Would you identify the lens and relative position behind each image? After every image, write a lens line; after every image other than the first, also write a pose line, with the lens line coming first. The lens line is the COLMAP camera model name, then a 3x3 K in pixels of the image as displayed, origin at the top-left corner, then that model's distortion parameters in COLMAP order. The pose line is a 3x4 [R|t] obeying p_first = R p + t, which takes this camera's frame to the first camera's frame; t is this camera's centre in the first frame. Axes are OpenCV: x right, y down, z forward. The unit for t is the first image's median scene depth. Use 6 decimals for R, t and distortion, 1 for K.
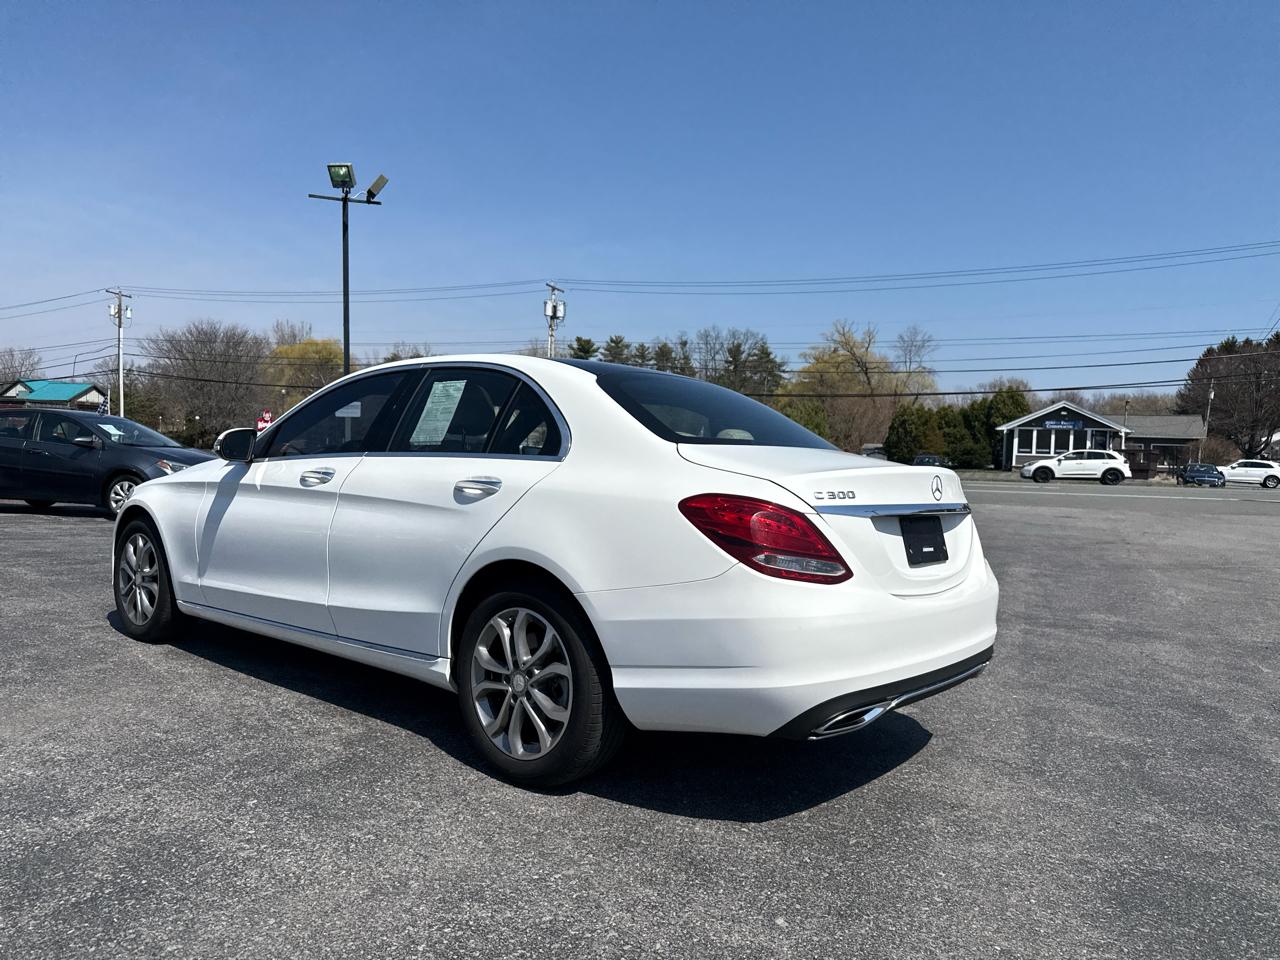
lens RADIAL K [[895.1, 0, 640.8], [0, 895.1, 489.5], [0, 0, 1]] dist [0.045919, -0.053319]
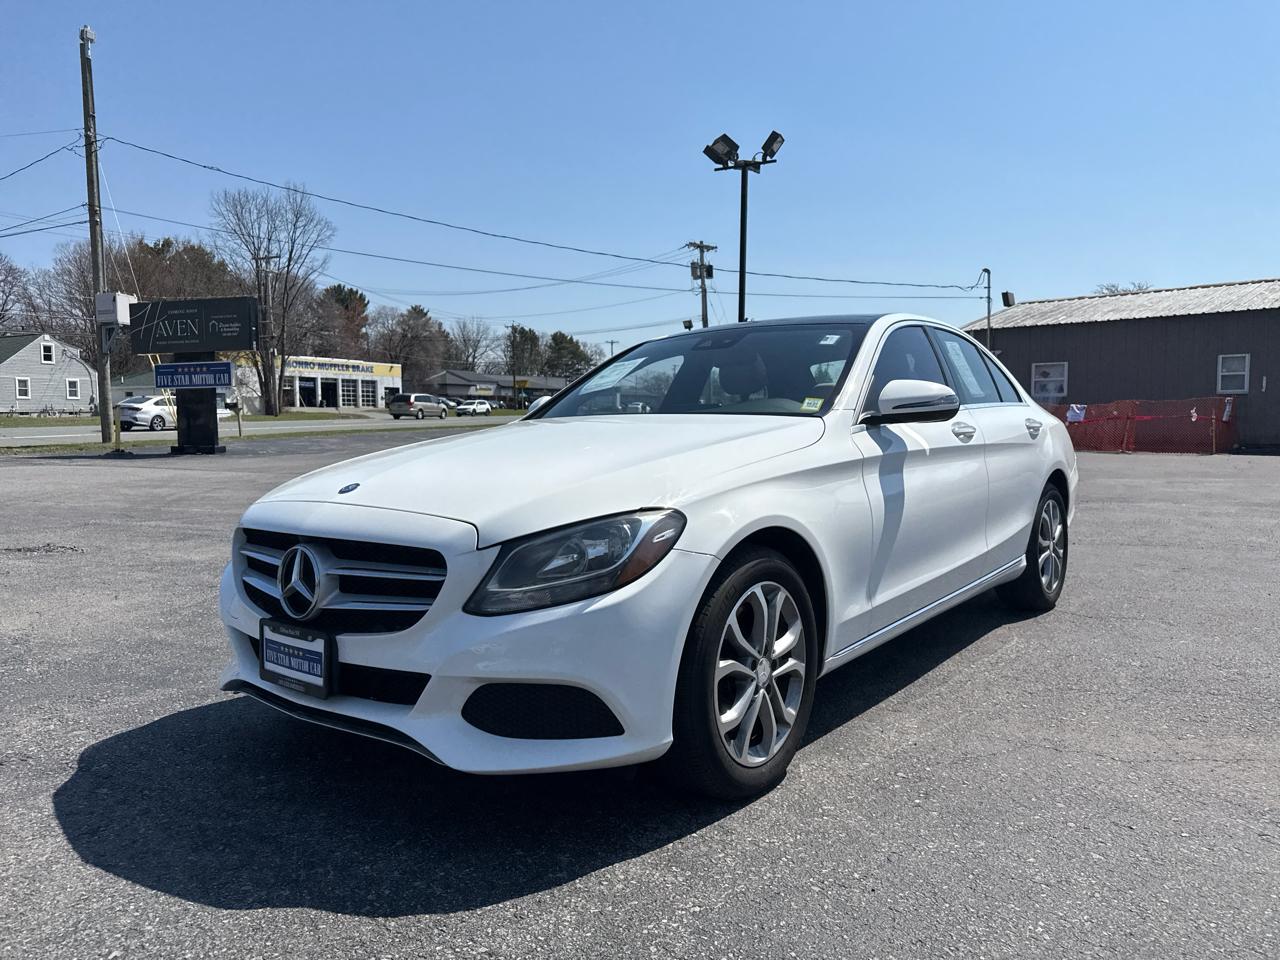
lens RADIAL K [[895.1, 0, 646.6], [0, 895.1, 475.5], [0, 0, 1]] dist [0.045919, -0.053319]
pose [[-0.023247, -0.101185, 0.994596, -1.569693], [0.043840, 0.993805, 0.102129, -0.096747], [-0.998768, 0.045977, -0.018667, 1.609736]]
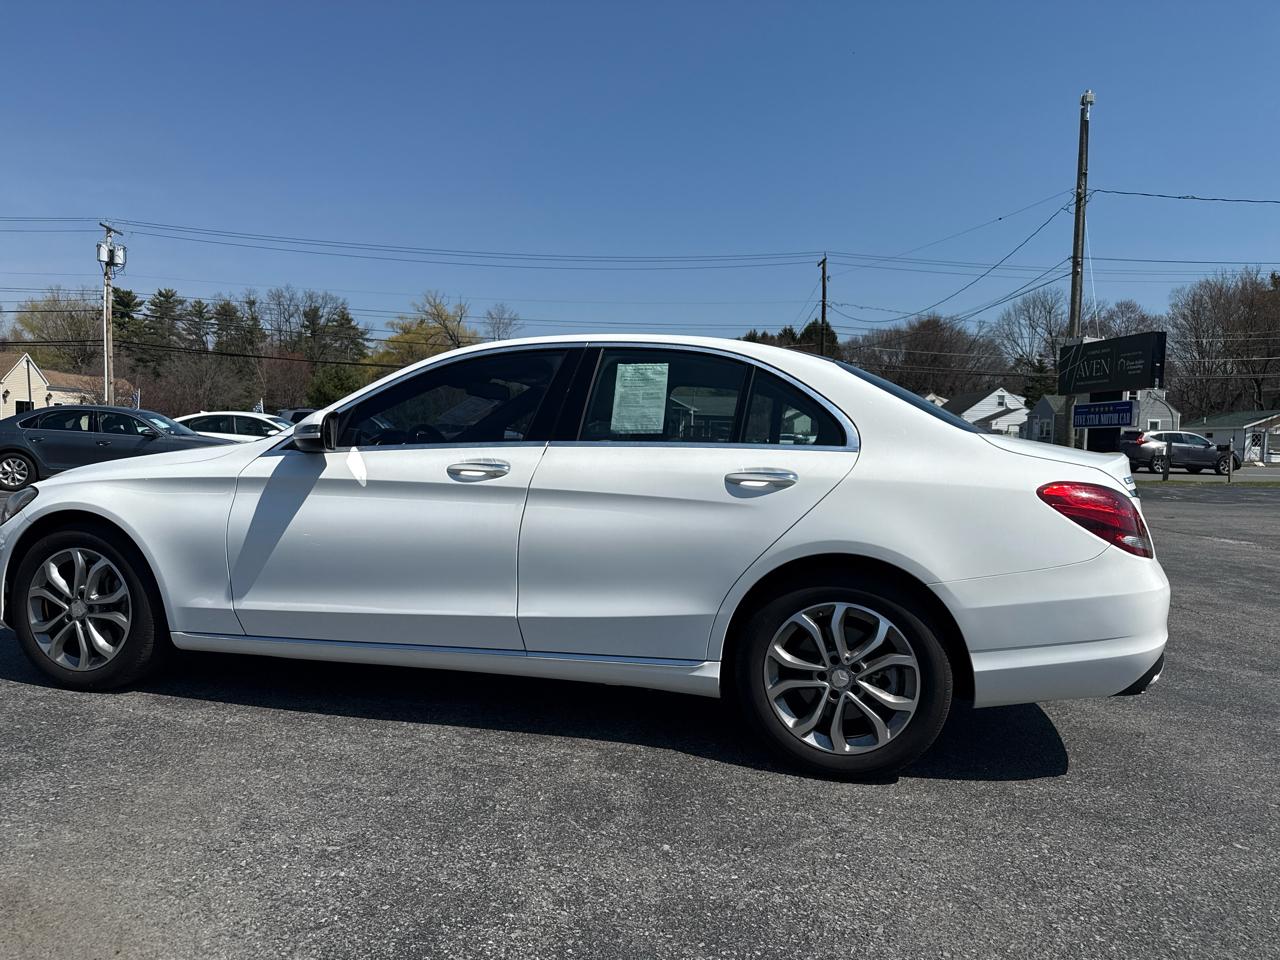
lens RADIAL K [[895.1, 0, 640.3], [0, 895.1, 485.4], [0, 0, 1]] dist [0.045919, -0.053319]
pose [[0.895956, -0.027087, 0.443316, -0.705765], [0.015320, 0.999429, 0.030104, -0.026530], [-0.443878, -0.020181, 0.895860, 0.200266]]
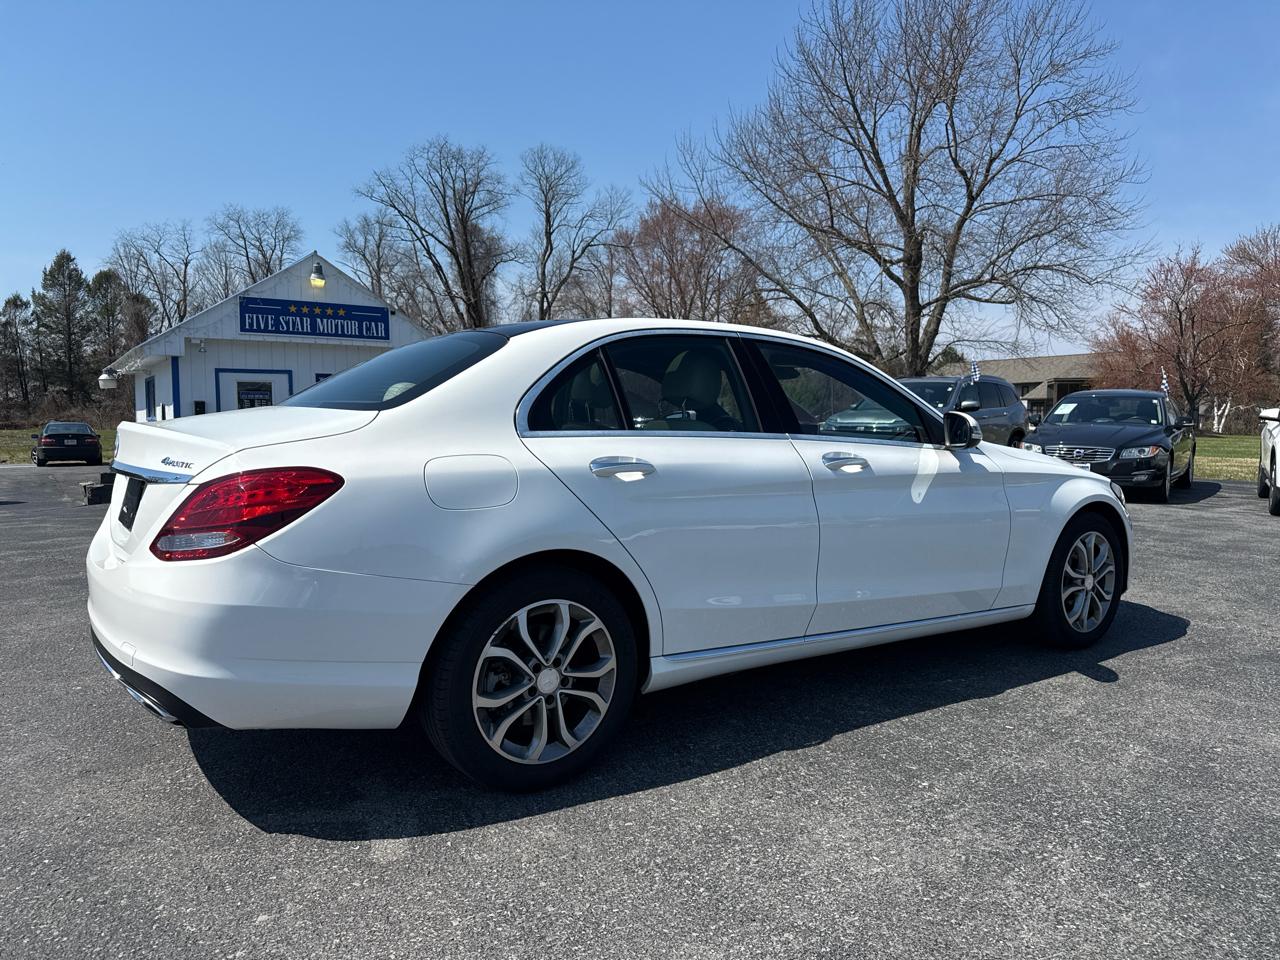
lens RADIAL K [[895.1, 0, 643.1], [0, 895.1, 481.8], [0, 0, 1]] dist [0.045919, -0.053319]
pose [[-0.264243, 0.031846, -0.963930, 1.018030], [-0.047532, 0.997810, 0.045995, -0.029770], [0.963284, 0.057971, -0.262151, 1.651742]]
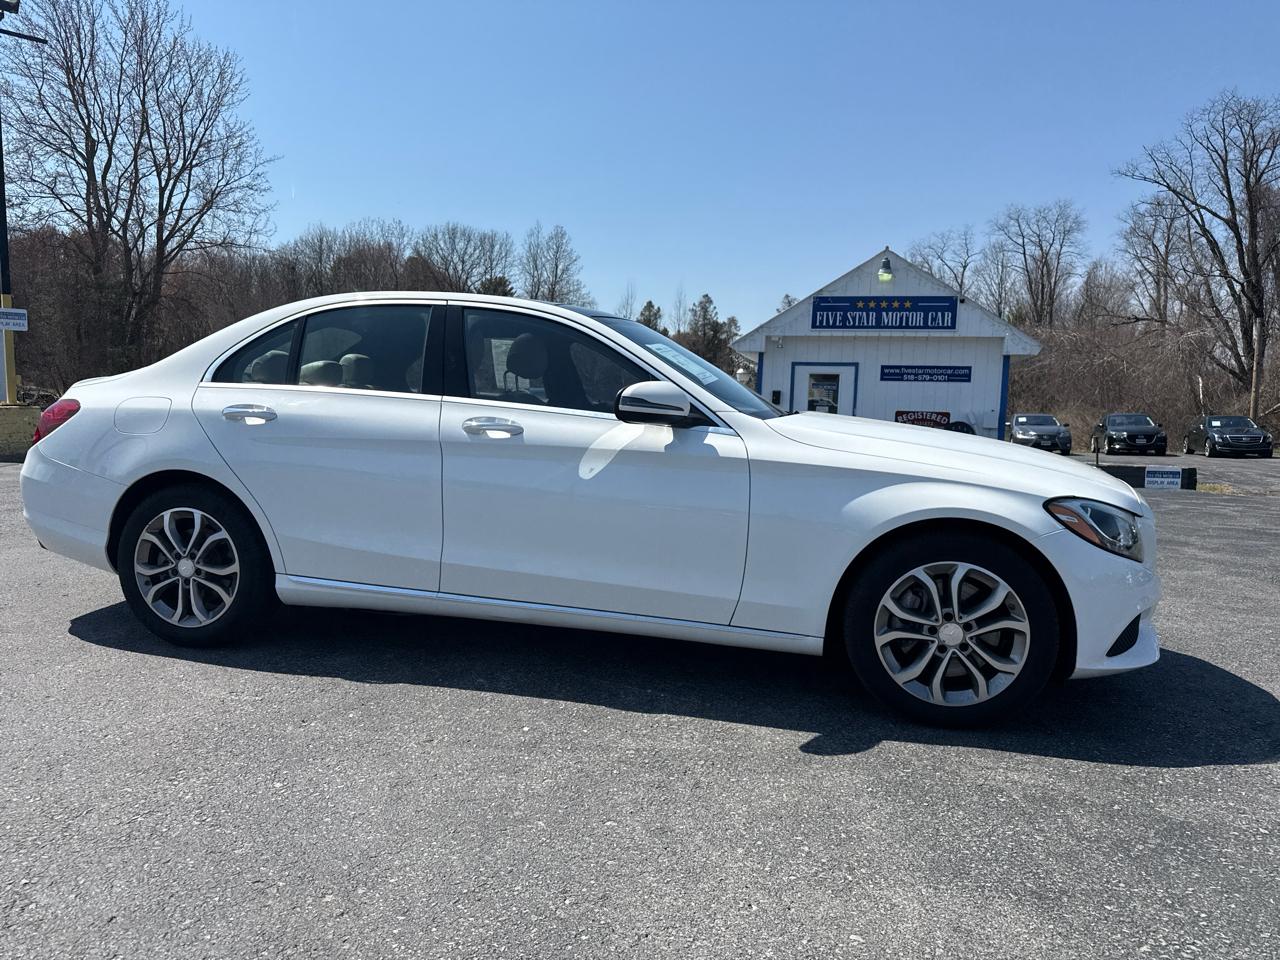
lens RADIAL K [[895.1, 0, 642.8], [0, 895.1, 488.0], [0, 0, 1]] dist [0.045919, -0.053319]
pose [[-0.888962, -0.023210, -0.457392, 0.249049], [-0.083529, 0.990180, 0.112096, -0.077034], [0.450299, 0.137855, -0.882172, 2.613900]]
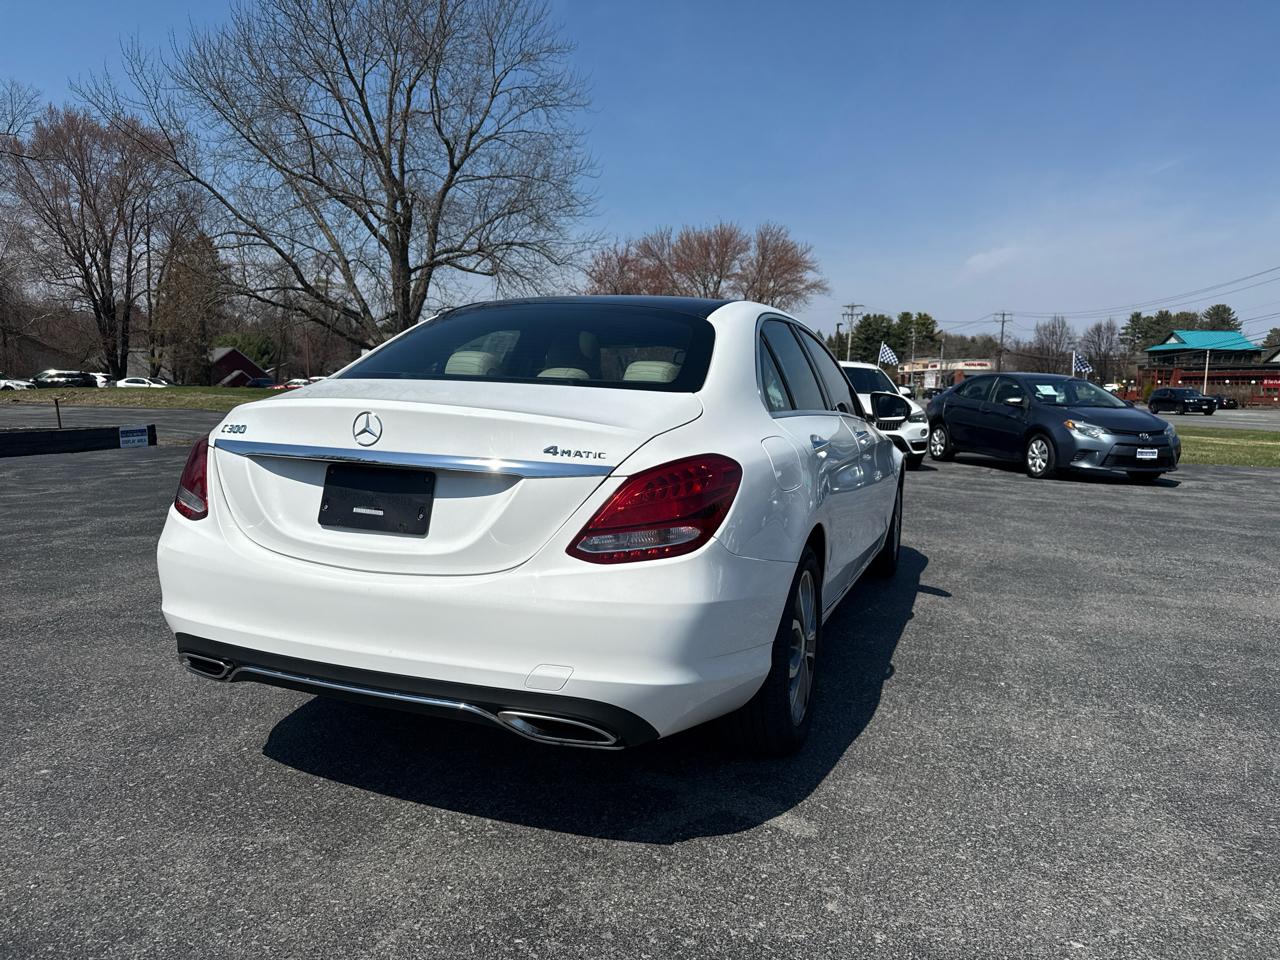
lens RADIAL K [[895.1, 0, 638.8], [0, 895.1, 485.6], [0, 0, 1]] dist [0.045919, -0.053319]
pose [[0.320081, 0.076206, -0.944320, 1.020215], [-0.045548, 0.996845, 0.065006, -0.012322], [0.946295, 0.022204, 0.322542, 0.906701]]
